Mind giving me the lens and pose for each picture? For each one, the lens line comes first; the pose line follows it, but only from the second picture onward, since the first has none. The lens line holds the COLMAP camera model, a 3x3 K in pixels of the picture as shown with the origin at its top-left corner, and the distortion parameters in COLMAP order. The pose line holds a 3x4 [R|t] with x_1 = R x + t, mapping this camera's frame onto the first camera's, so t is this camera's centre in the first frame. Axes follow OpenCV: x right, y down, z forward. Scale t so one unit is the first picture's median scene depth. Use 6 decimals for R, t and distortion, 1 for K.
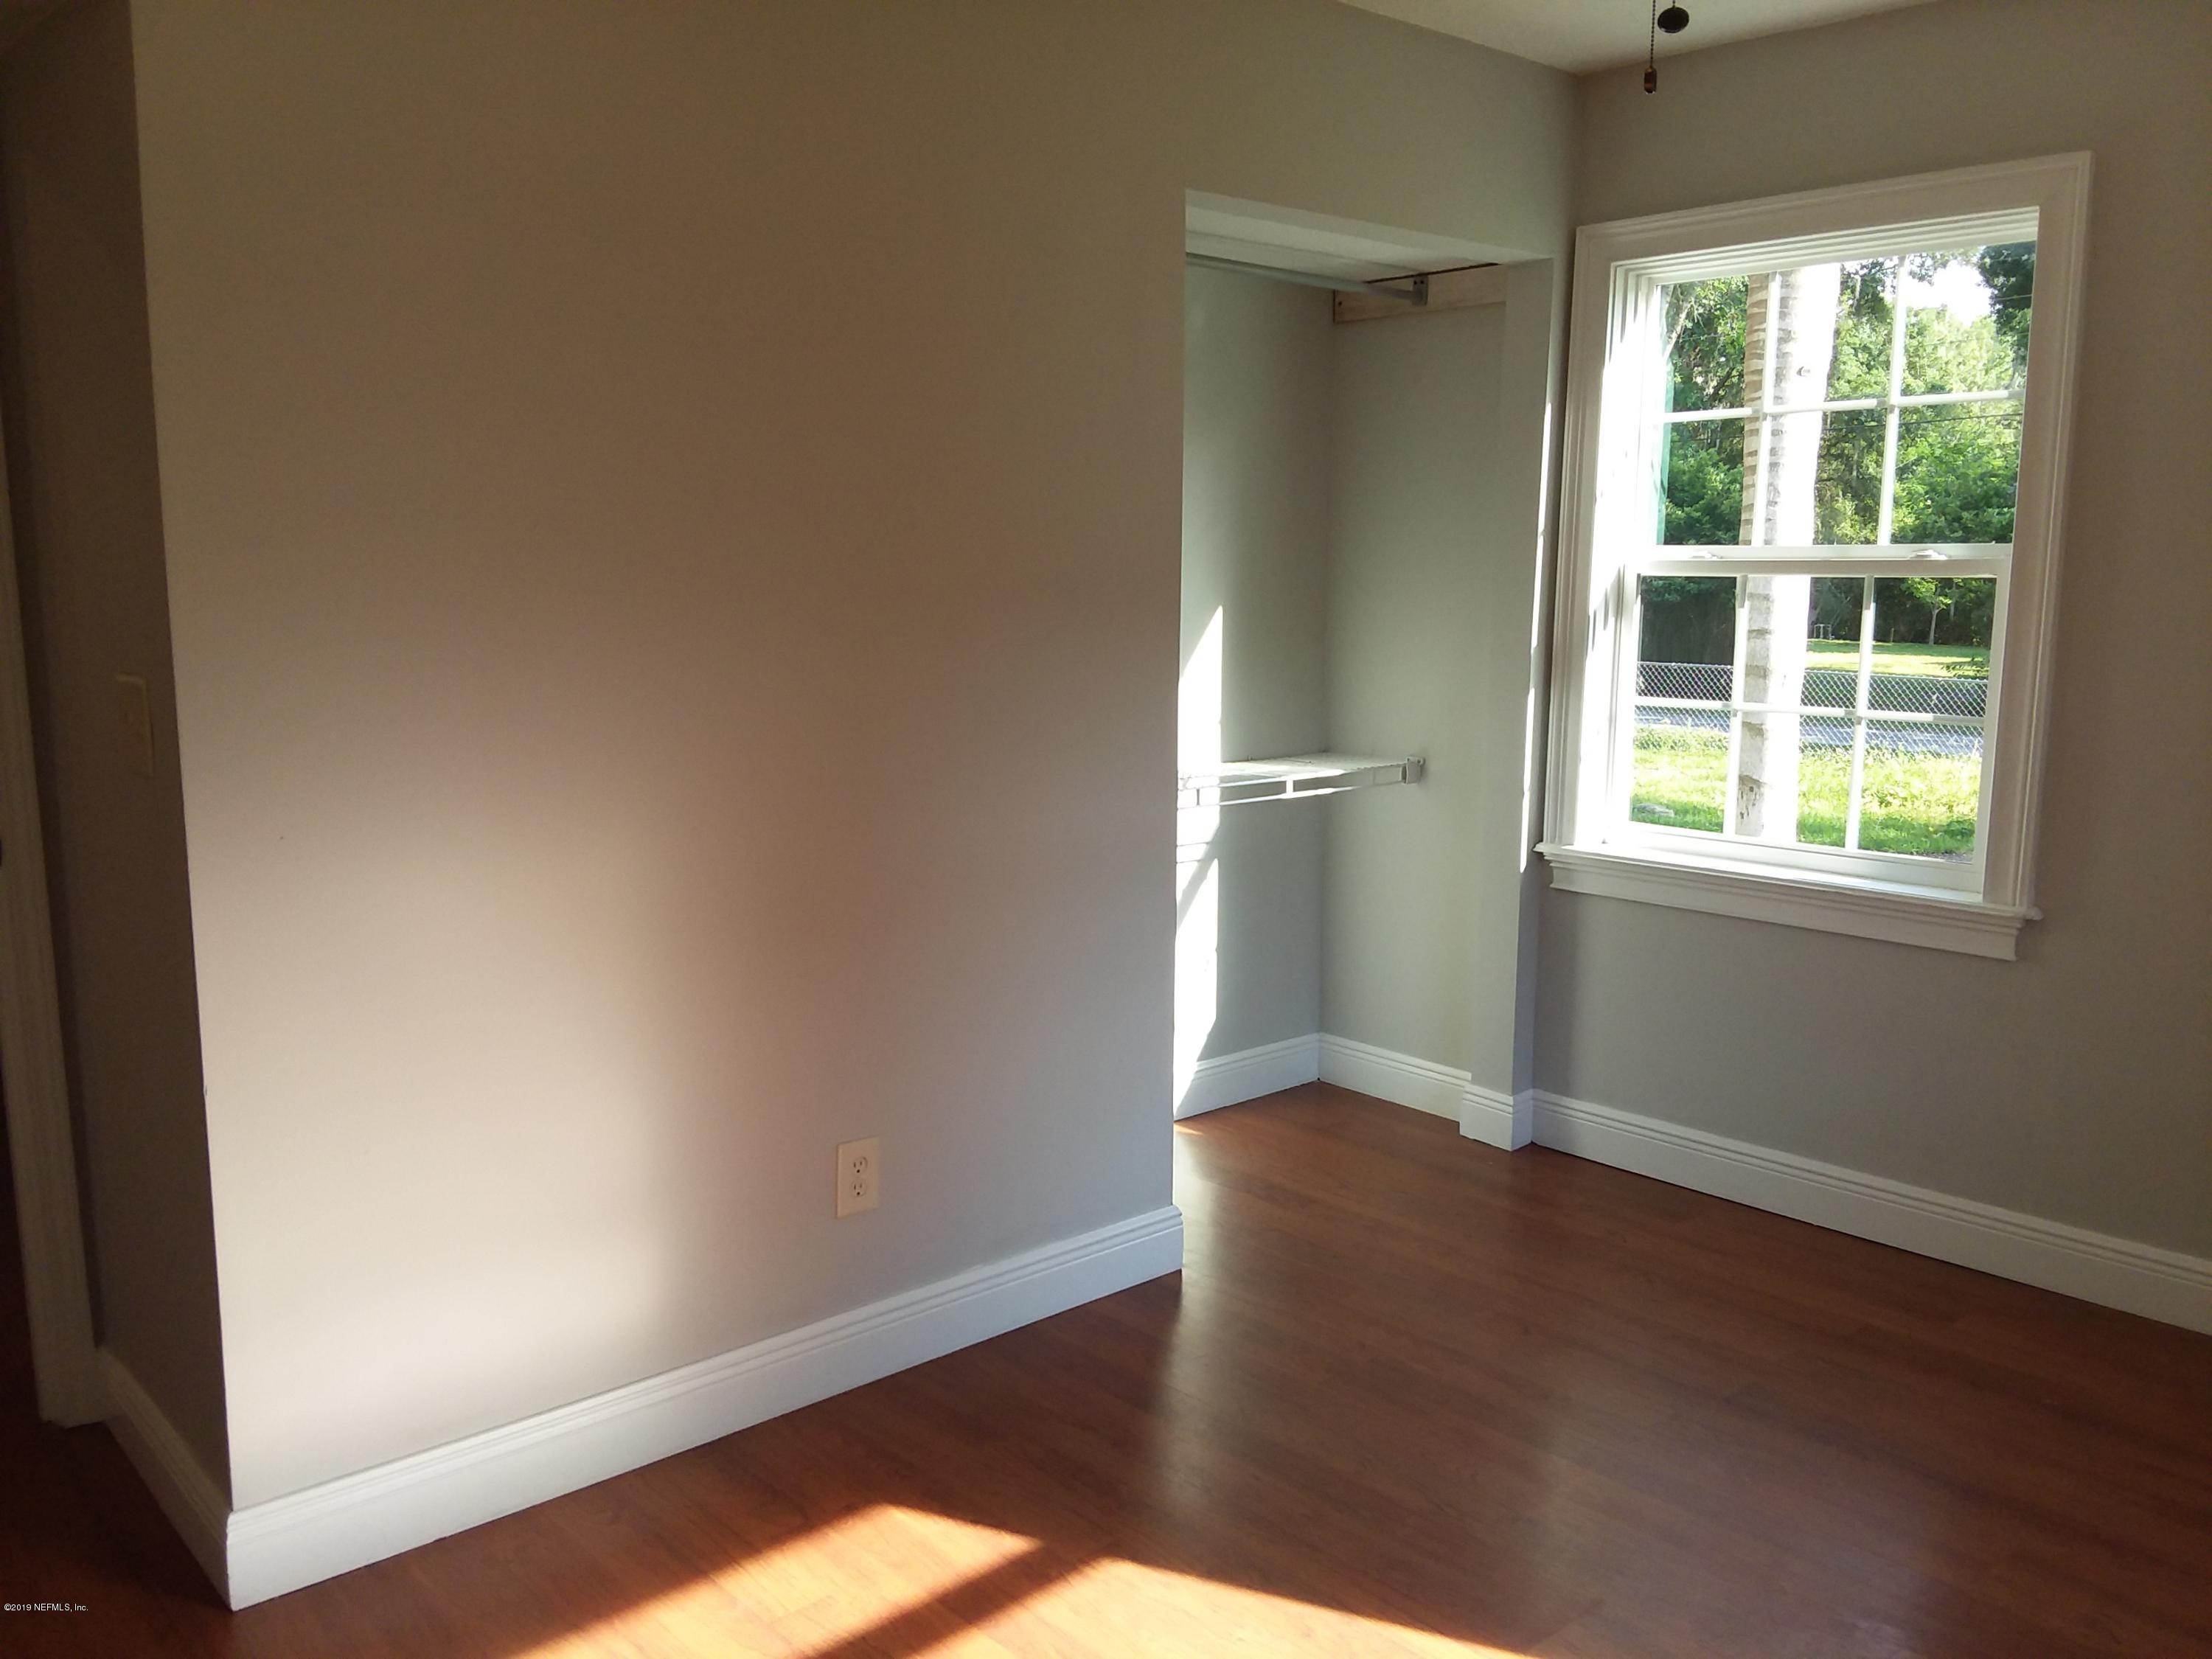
lens RADIAL K [[1796.3, 0, 1122.1], [0, 1796.3, 848.5], [0, 0, 1]] dist [0.132337, -0.240464]
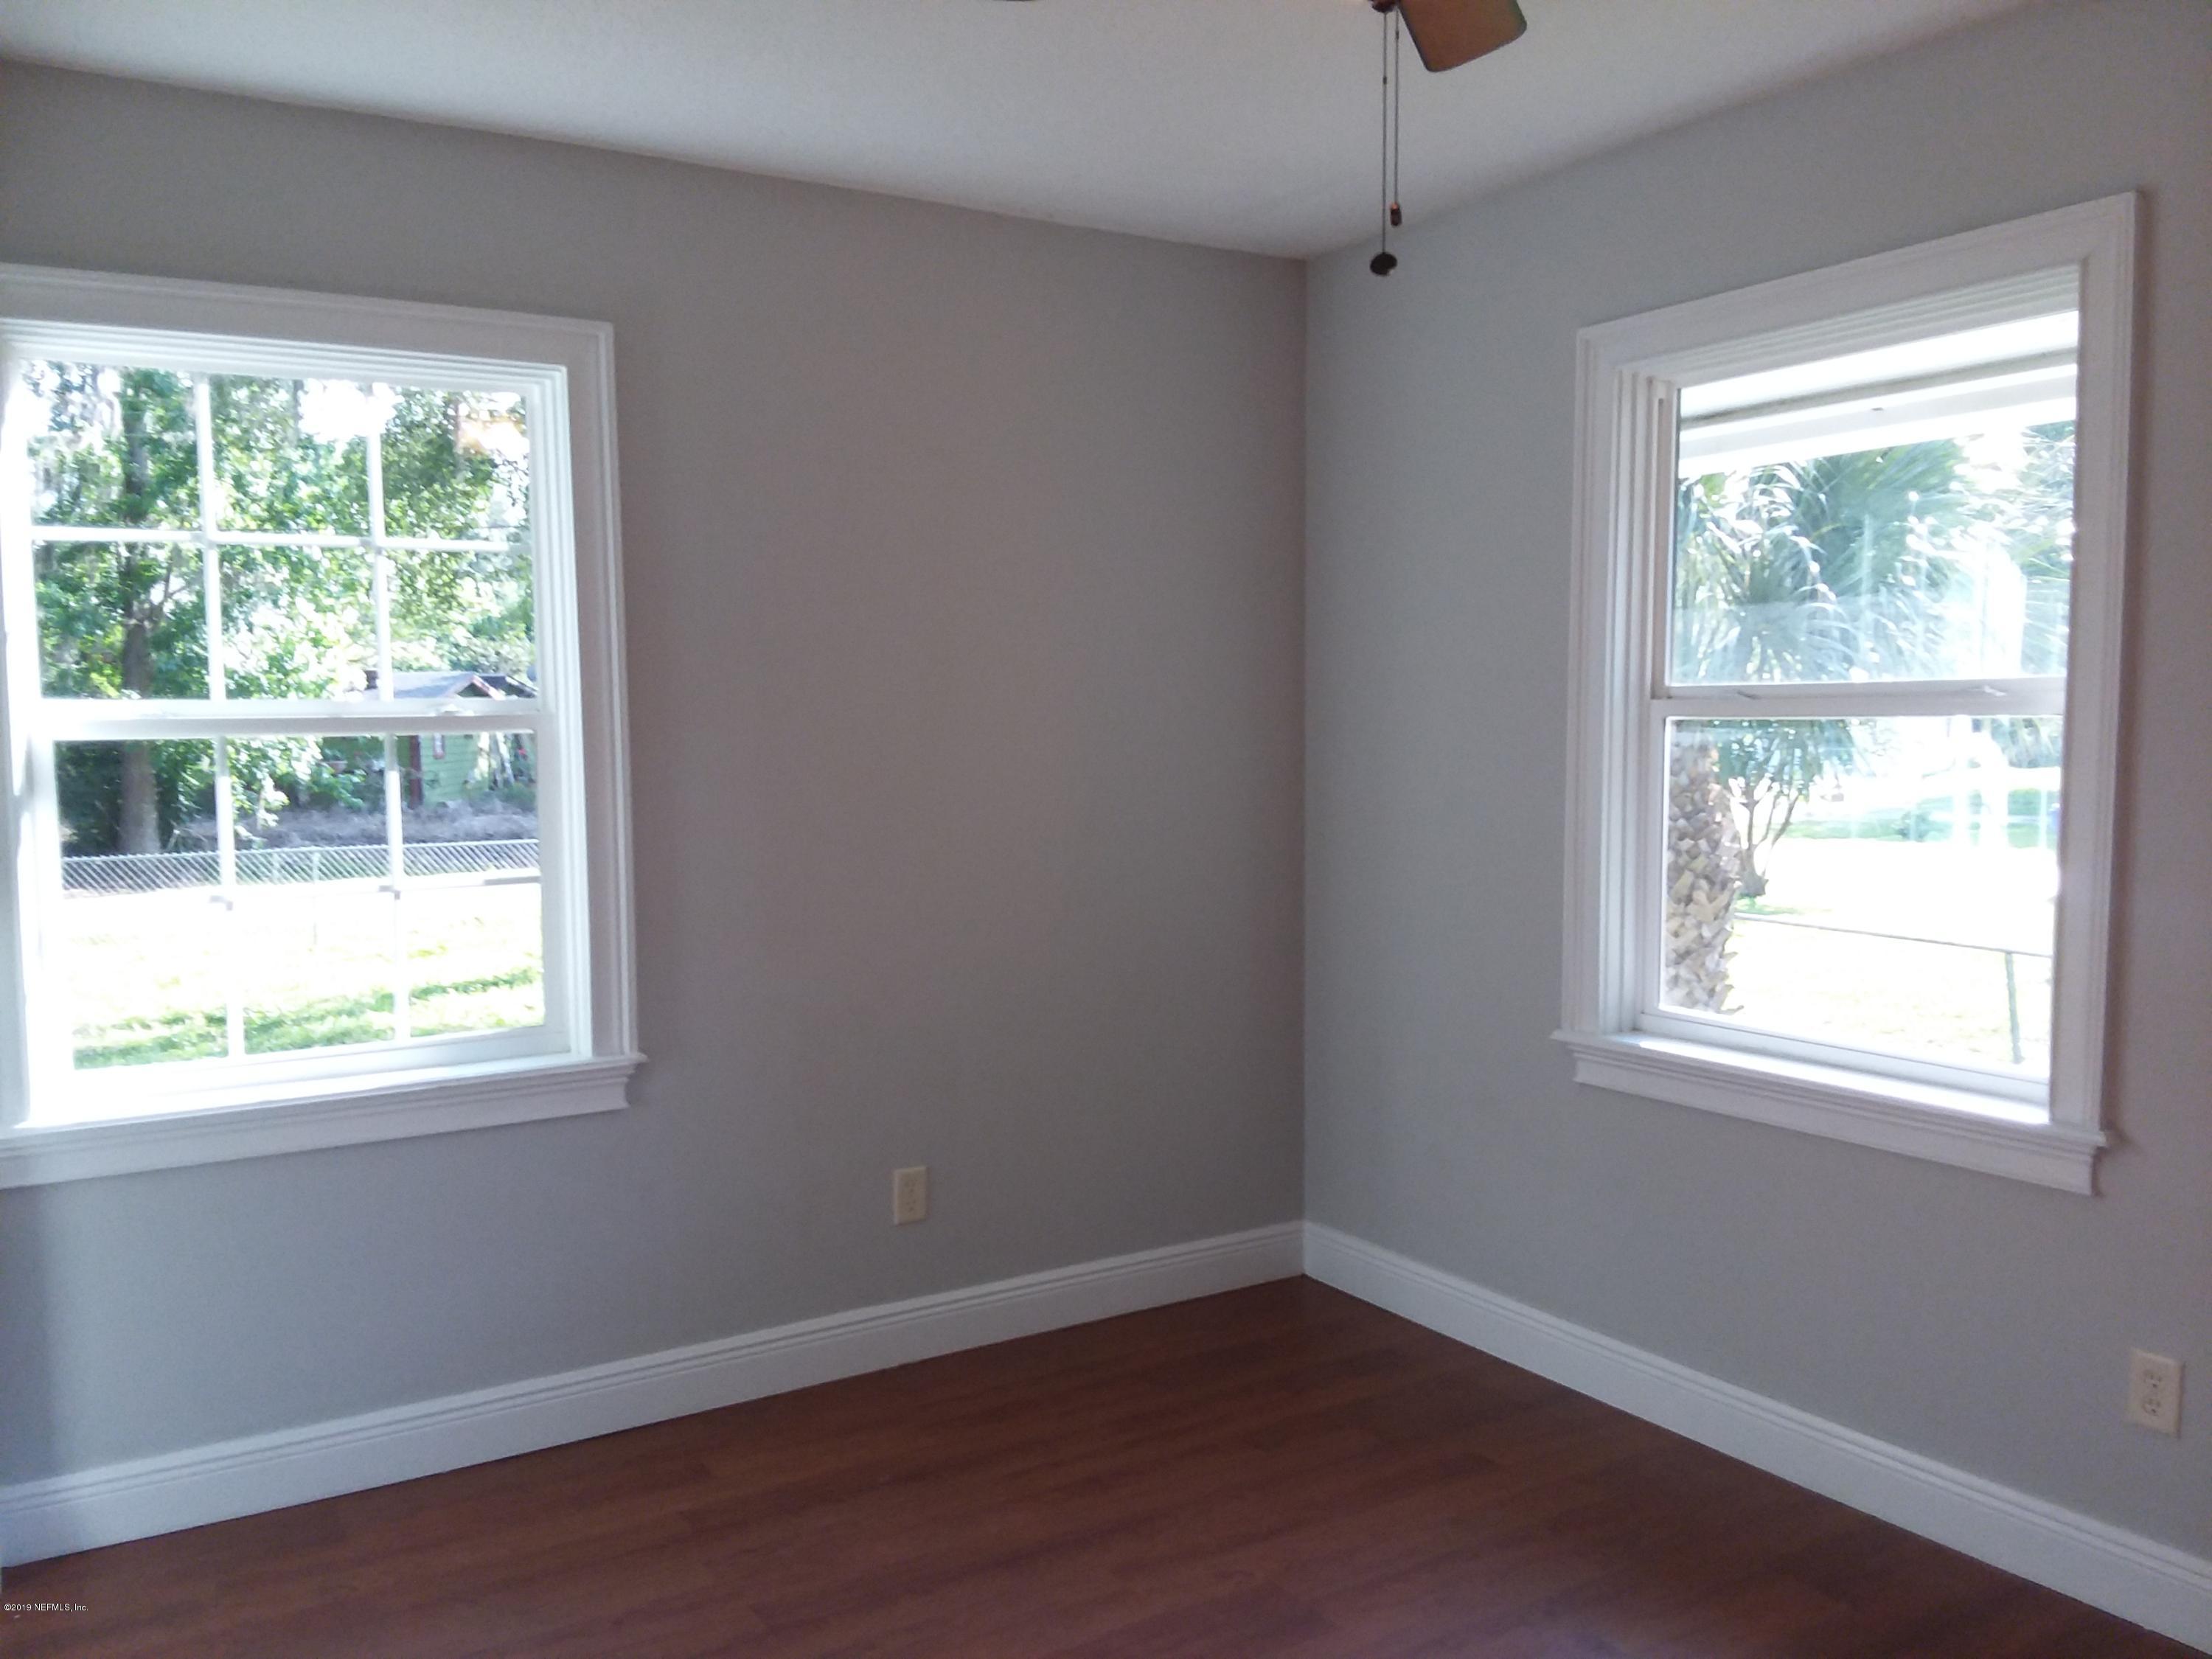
lens RADIAL K [[1796.3, 0, 1122.1], [0, 1796.3, 848.5], [0, 0, 1]] dist [0.132337, -0.240464]
pose [[0.180996, -0.077924, 0.980392, -0.429745], [0.169116, 0.984474, 0.047027, -0.080019], [-0.968834, 0.157288, 0.191364, 0.520201]]
